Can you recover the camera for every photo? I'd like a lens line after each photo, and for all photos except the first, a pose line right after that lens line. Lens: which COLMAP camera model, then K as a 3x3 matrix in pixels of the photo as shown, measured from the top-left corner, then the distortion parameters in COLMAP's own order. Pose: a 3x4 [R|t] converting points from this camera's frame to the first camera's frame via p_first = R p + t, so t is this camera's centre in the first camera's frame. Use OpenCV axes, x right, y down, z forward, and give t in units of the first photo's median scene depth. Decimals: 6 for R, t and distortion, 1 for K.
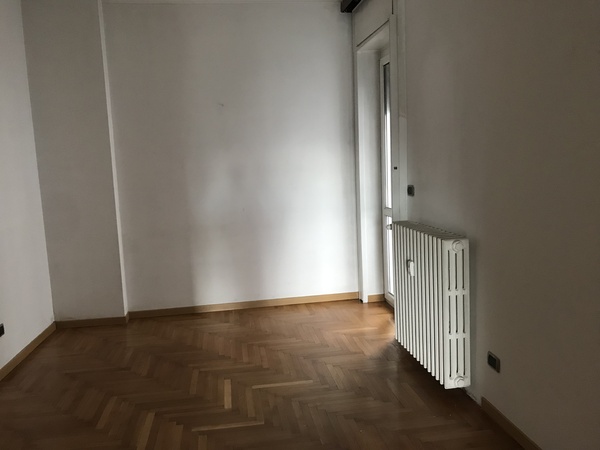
lens RADIAL K [[492.5, 0, 298.0], [0, 492.5, 226.6], [0, 0, 1]] dist [0.028028, -0.013668]
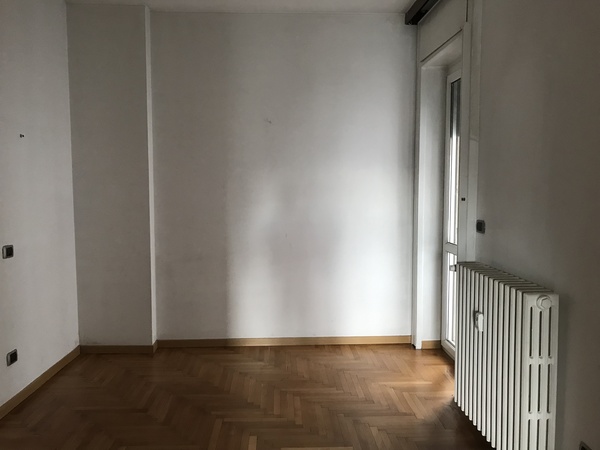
lens RADIAL K [[492.5, 0, 301.2], [0, 492.5, 222.7], [0, 0, 1]] dist [0.028028, -0.013668]
pose [[0.993995, 0.049918, -0.097372, 0.004549], [-0.054738, 0.997372, -0.047470, -0.019964], [0.094747, 0.052515, 0.994115, 0.112843]]
